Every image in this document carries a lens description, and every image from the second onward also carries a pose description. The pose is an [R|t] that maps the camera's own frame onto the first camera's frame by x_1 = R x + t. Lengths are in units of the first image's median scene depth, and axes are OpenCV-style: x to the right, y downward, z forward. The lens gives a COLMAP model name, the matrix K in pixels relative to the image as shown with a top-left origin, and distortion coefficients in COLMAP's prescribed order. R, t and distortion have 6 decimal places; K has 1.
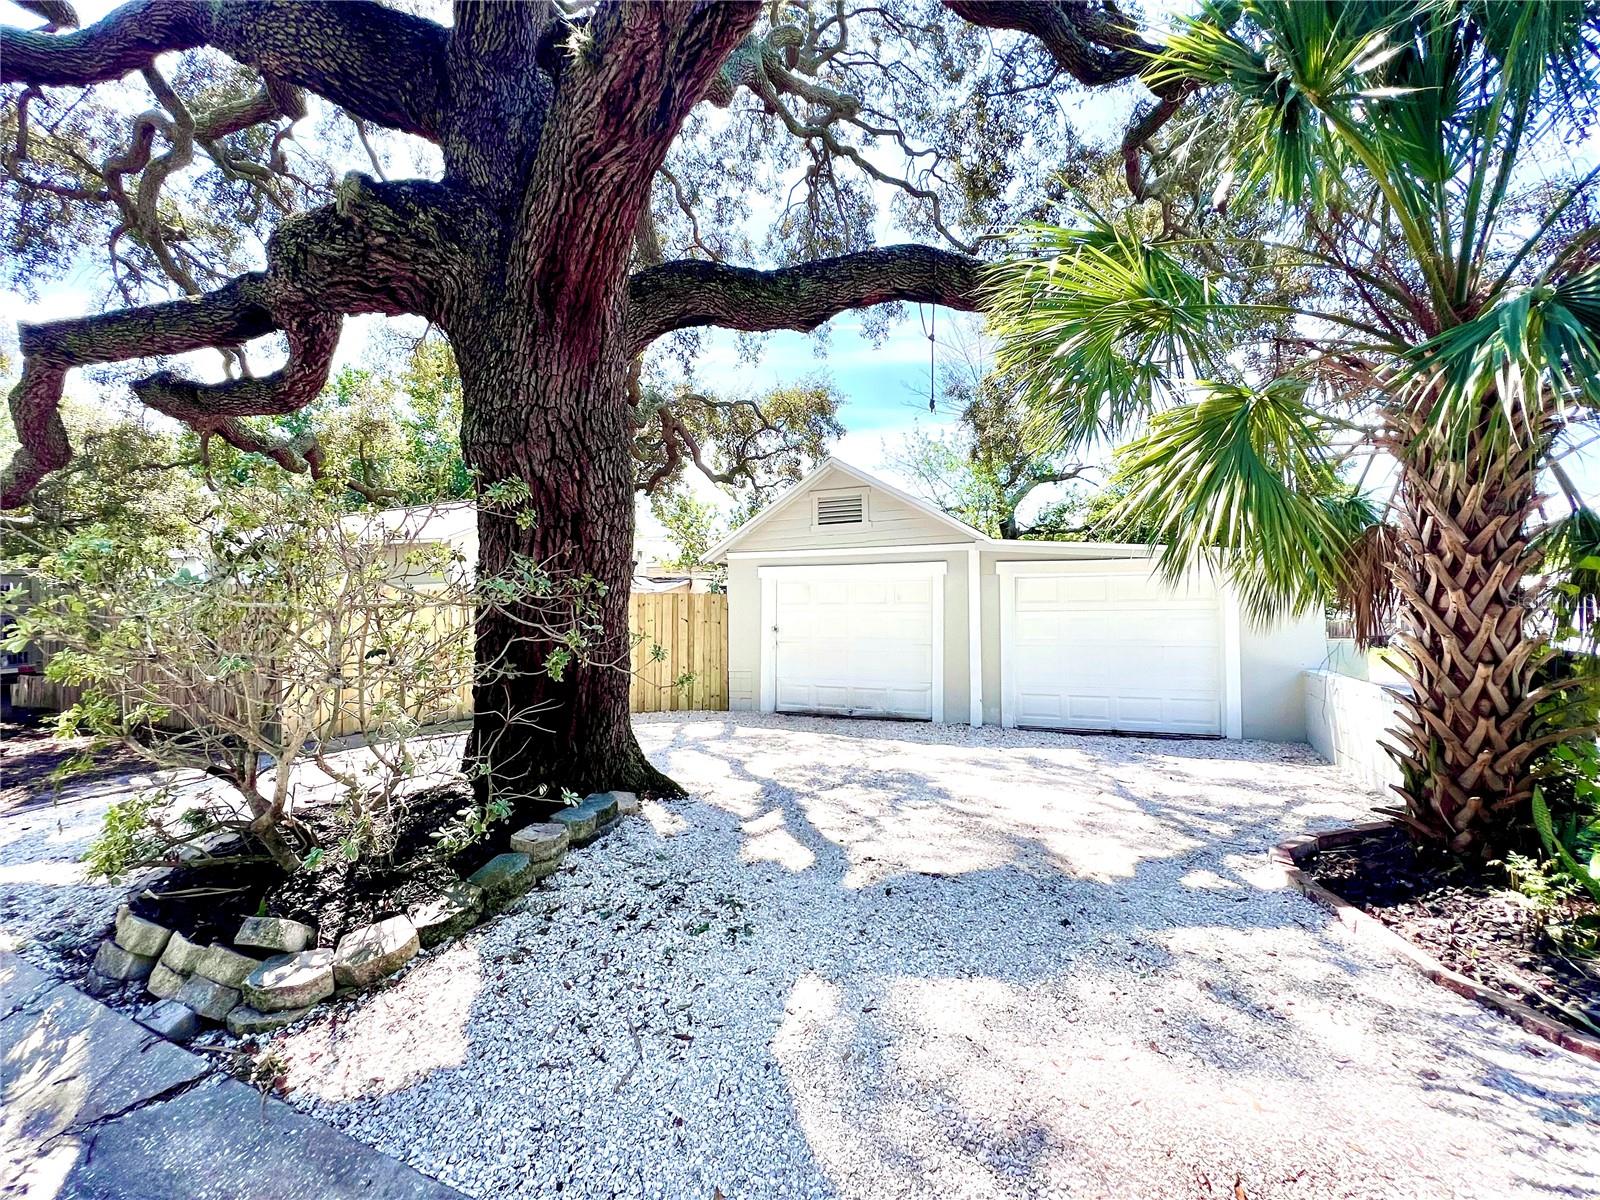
lens RADIAL K [[699.8, 0, 799.1], [0, 699.8, 600.0], [0, 0, 1]] dist [-0.000898, -0.000007]
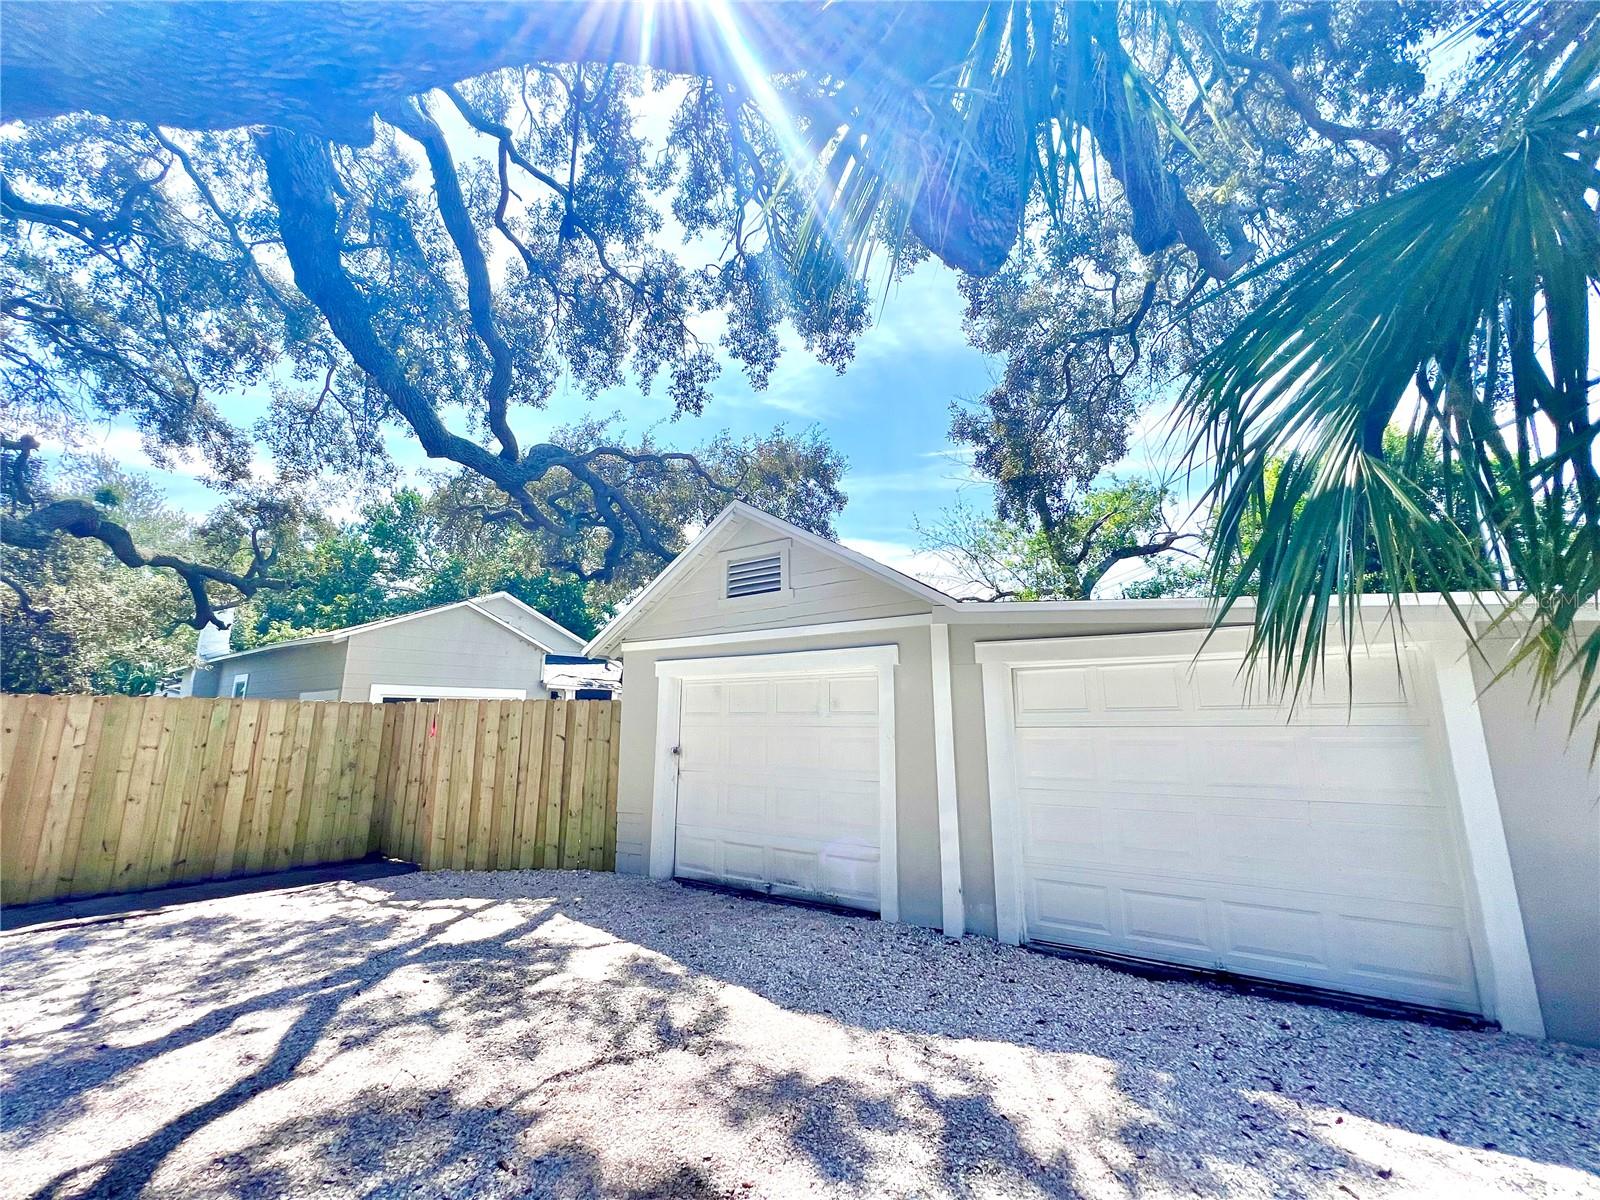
lens RADIAL K [[642.1, 0, 802.5], [0, 642.1, 603.1], [0, 0, 1]] dist [0.001049, 0.000007]
pose [[0.980413, -0.034386, -0.193927, 0.215510], [0.002117, 0.986424, -0.164203, 0.001511], [0.196941, 0.160576, 0.967176, 0.386230]]
